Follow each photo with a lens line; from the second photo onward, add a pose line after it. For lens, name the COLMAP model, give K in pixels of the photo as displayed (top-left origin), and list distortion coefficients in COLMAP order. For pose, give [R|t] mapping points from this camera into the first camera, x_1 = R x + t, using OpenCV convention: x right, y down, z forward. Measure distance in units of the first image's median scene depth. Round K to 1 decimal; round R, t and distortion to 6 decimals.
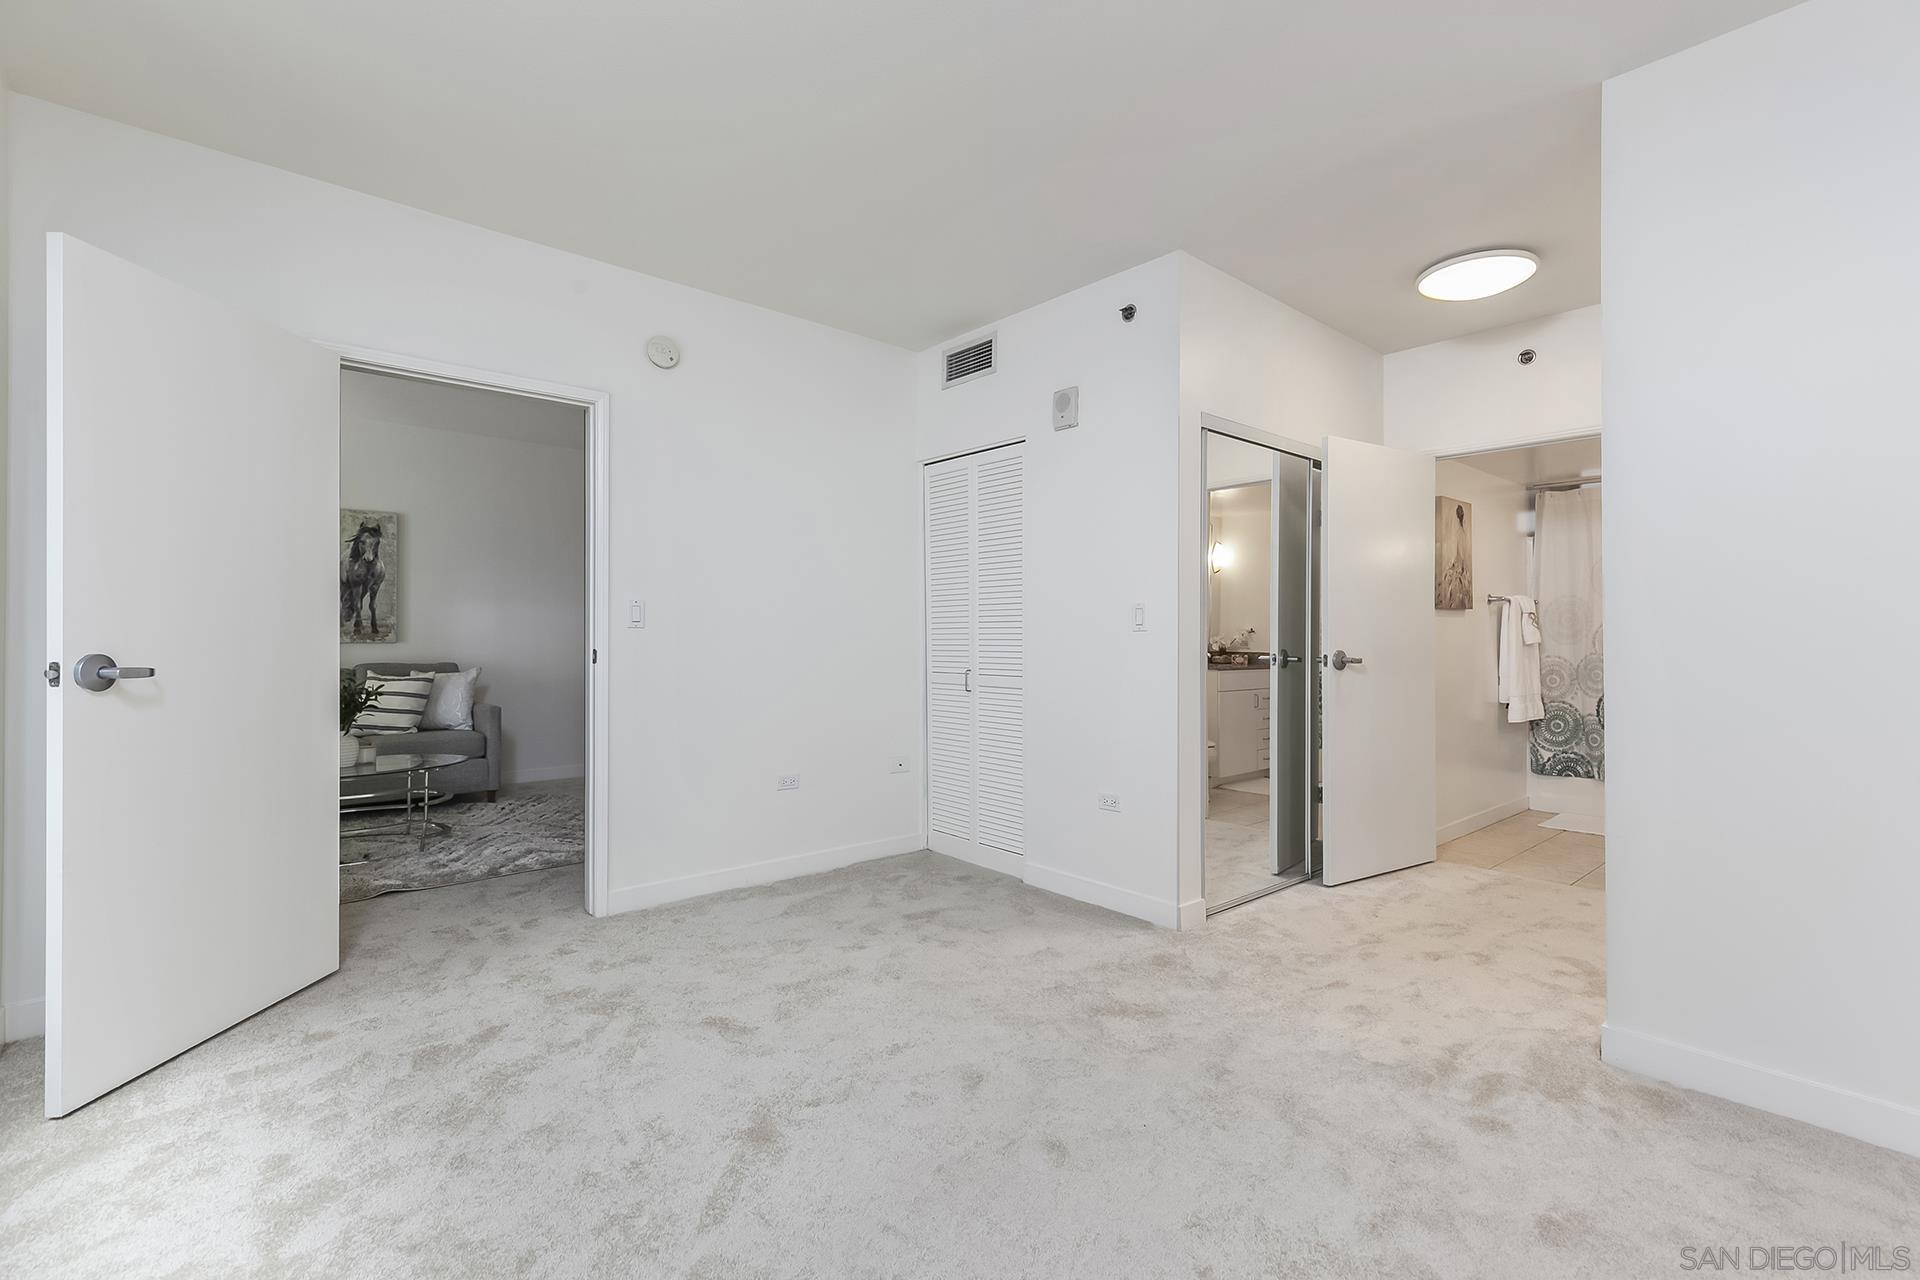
lens RADIAL K [[873.1, 0, 964.4], [0, 873.1, 640.8], [0, 0, 1]] dist [0.010222, -0.000434]
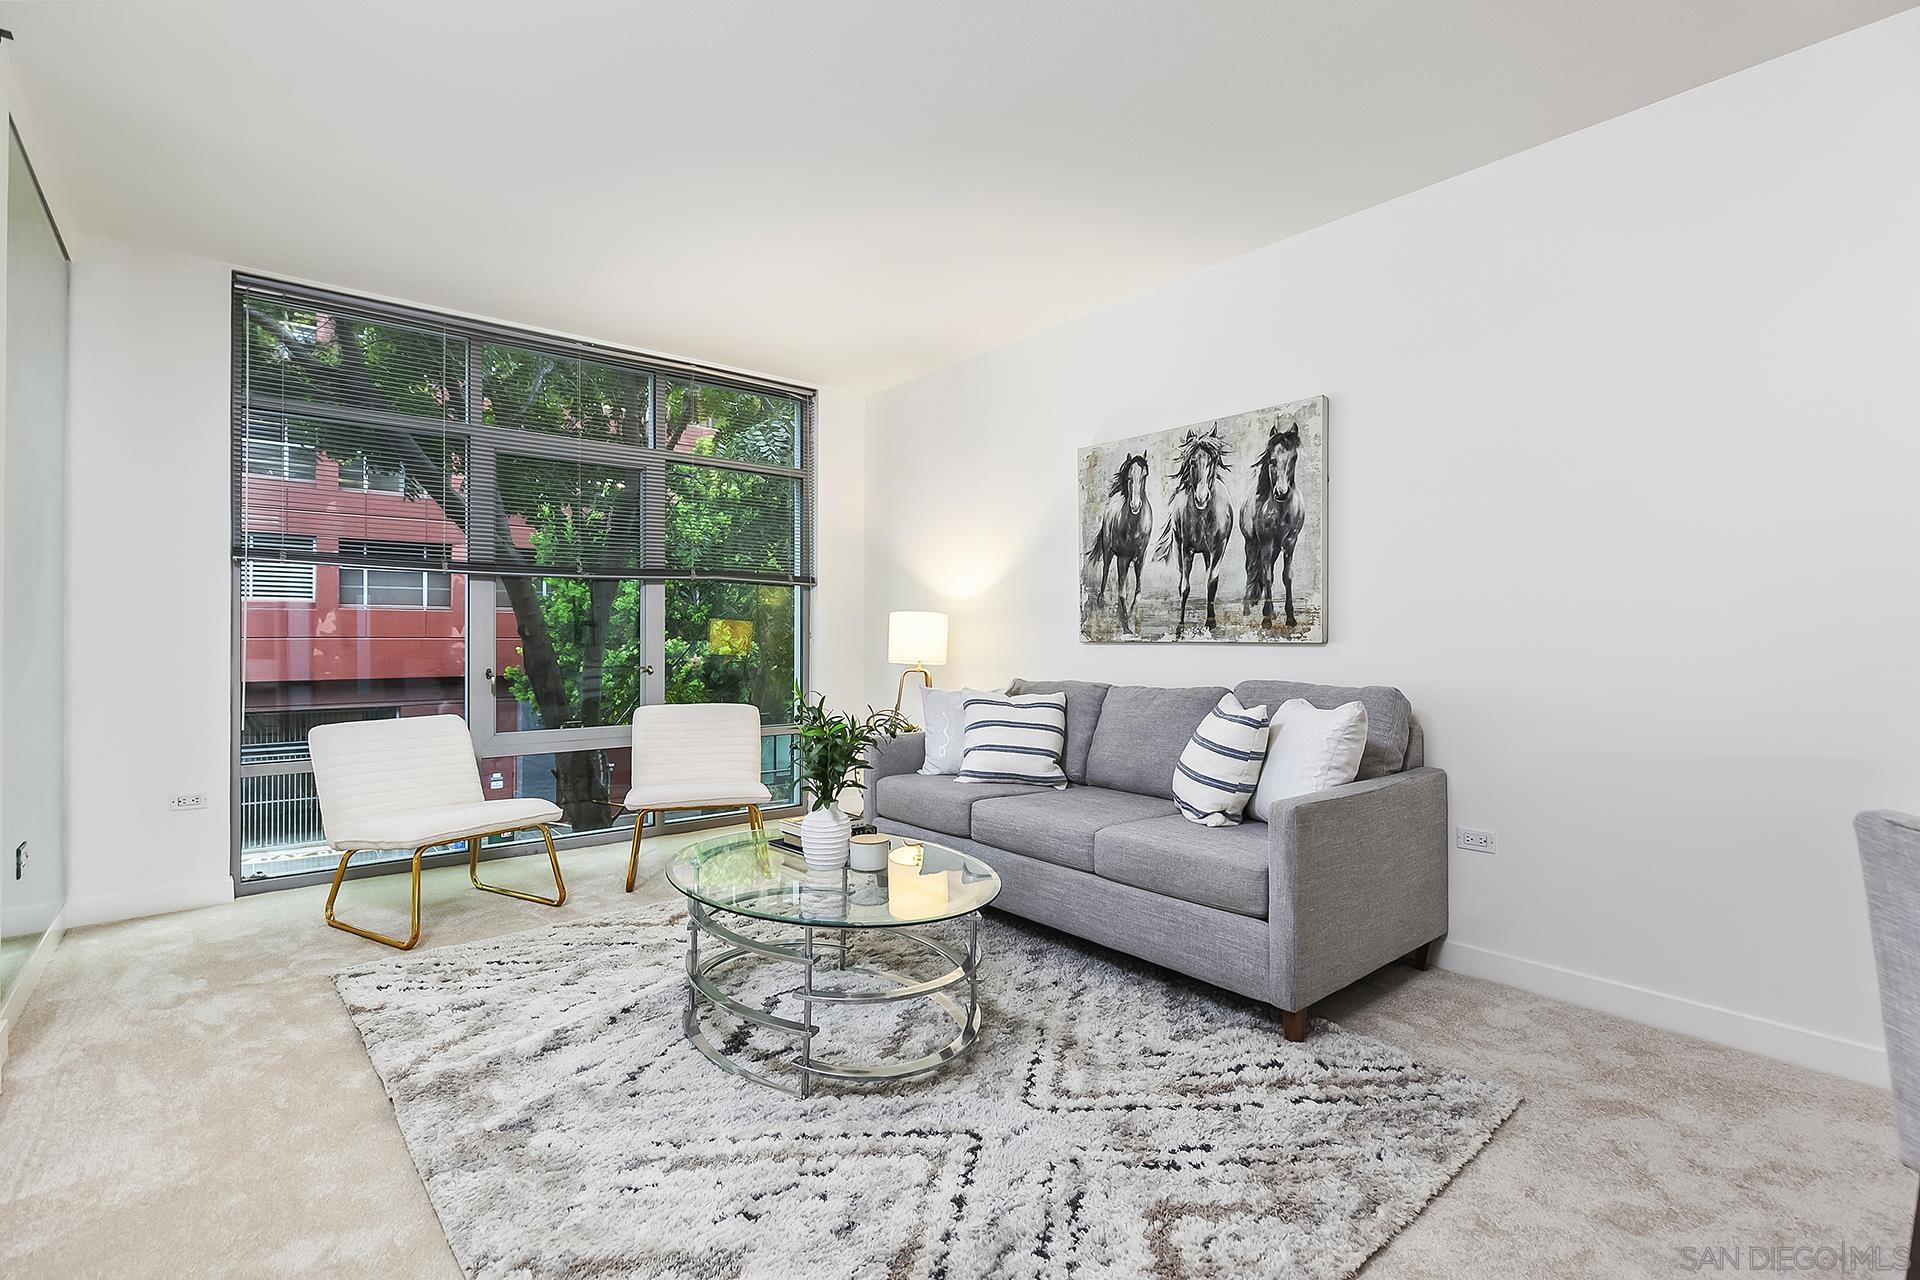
lens RADIAL K [[893.1, 0, 961.6], [0, 893.1, 631.3], [0, 0, 1]] dist [-0.001174, 0.000023]
pose [[-0.032594, -0.013036, -0.999384, -0.115515], [-0.008011, 0.999886, -0.012781, 0.003569], [0.999437, 0.007589, -0.032694, 0.823879]]
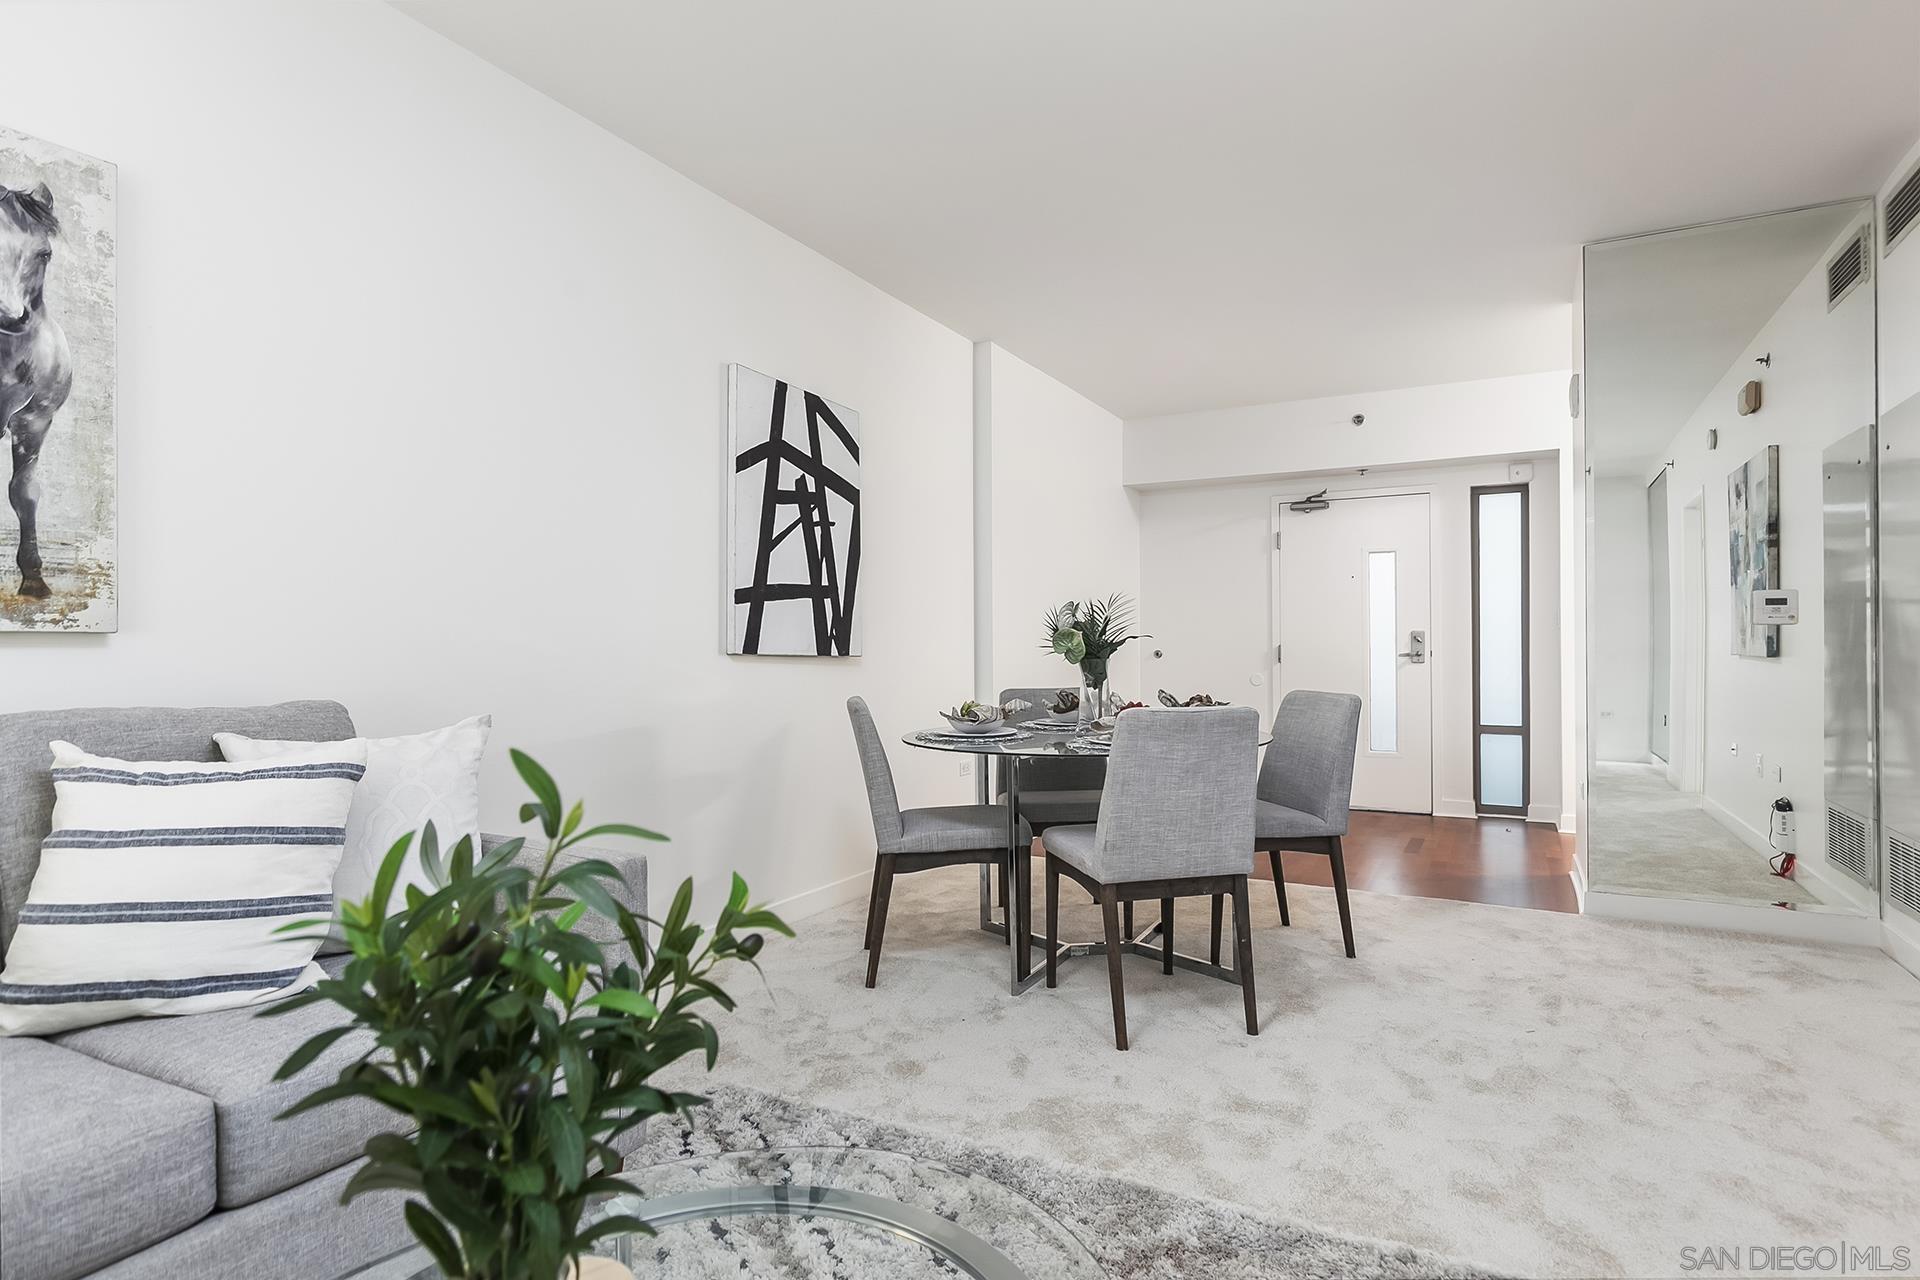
lens RADIAL K [[1012.0, 0, 960.0], [0, 1012.0, 640.0], [0, 0, 1]] dist [0.004577, 0.001204]
pose [[0.936463, -0.006129, 0.350714, -0.524857], [0.010388, 0.999893, -0.010264, 0.010426], [-0.350614, 0.013255, 0.936426, 0.625021]]
